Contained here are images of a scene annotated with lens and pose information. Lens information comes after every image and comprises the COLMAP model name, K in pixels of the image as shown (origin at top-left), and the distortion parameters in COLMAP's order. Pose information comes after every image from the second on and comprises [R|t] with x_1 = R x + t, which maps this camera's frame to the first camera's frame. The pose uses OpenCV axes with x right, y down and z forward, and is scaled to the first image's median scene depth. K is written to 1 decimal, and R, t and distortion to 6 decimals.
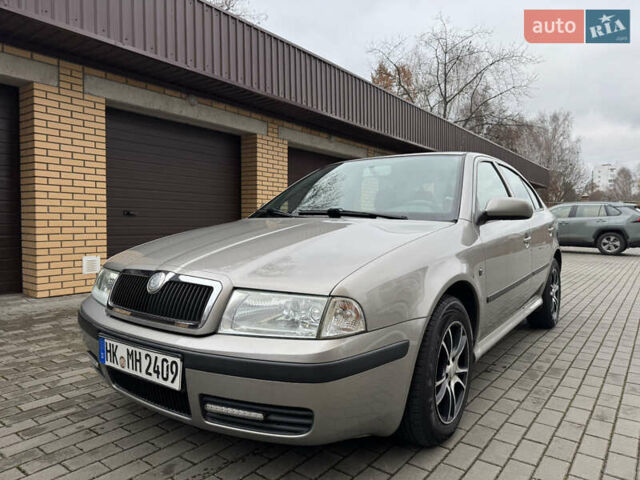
lens RADIAL K [[445.4, 0, 320.9], [0, 445.4, 245.5], [0, 0, 1]] dist [0.057493, -0.066175]
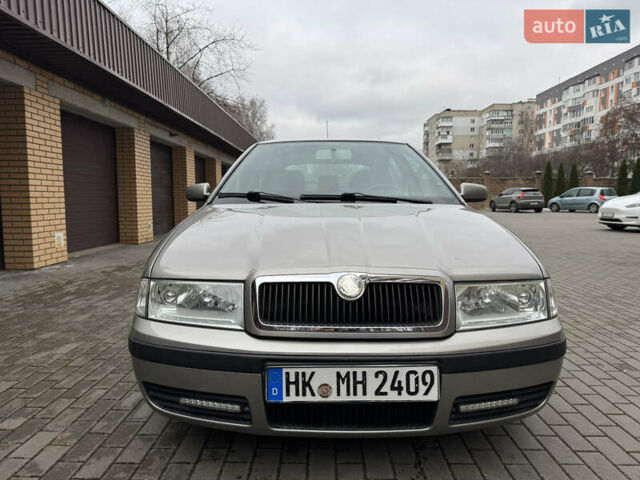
lens RADIAL K [[450.4, 0, 320.0], [0, 450.4, 240.0], [0, 0, 1]] dist [0.026087, -0.034773]
pose [[0.805485, -0.063647, 0.589188, -0.647866], [0.039626, 0.997775, 0.053611, -0.037508], [-0.591289, -0.019836, 0.806216, 0.258539]]
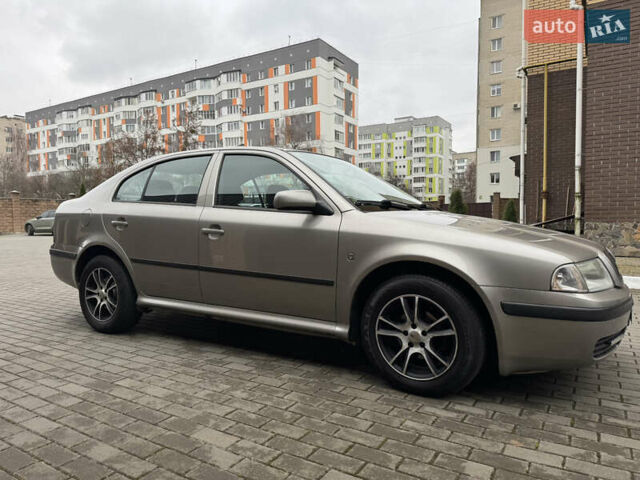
lens RADIAL K [[445.4, 0, 320.9], [0, 445.4, 245.5], [0, 0, 1]] dist [0.057493, -0.066175]
pose [[-0.098325, -0.063298, 0.993139, -1.247839], [0.059375, 0.995824, 0.069348, -0.074725], [-0.993381, 0.065787, -0.094156, 1.495742]]
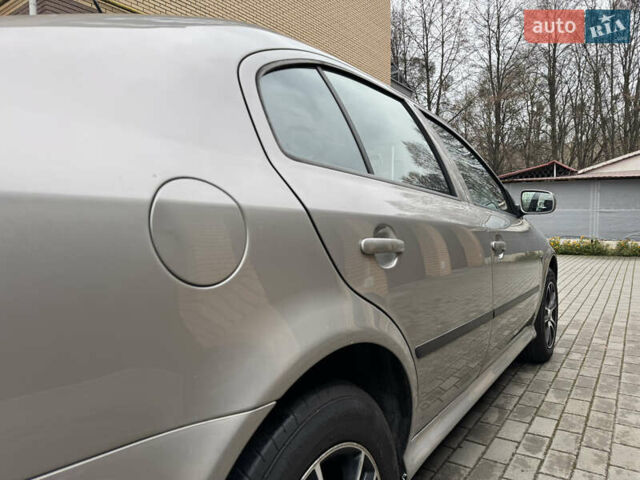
lens RADIAL K [[450.4, 0, 320.0], [0, 450.4, 240.0], [0, 0, 1]] dist [0.026087, -0.034773]
pose [[-0.999515, 0.003461, -0.030942, 0.300134], [0.000281, 0.994767, 0.102169, -0.128892], [0.031133, 0.102110, -0.994286, 2.389926]]
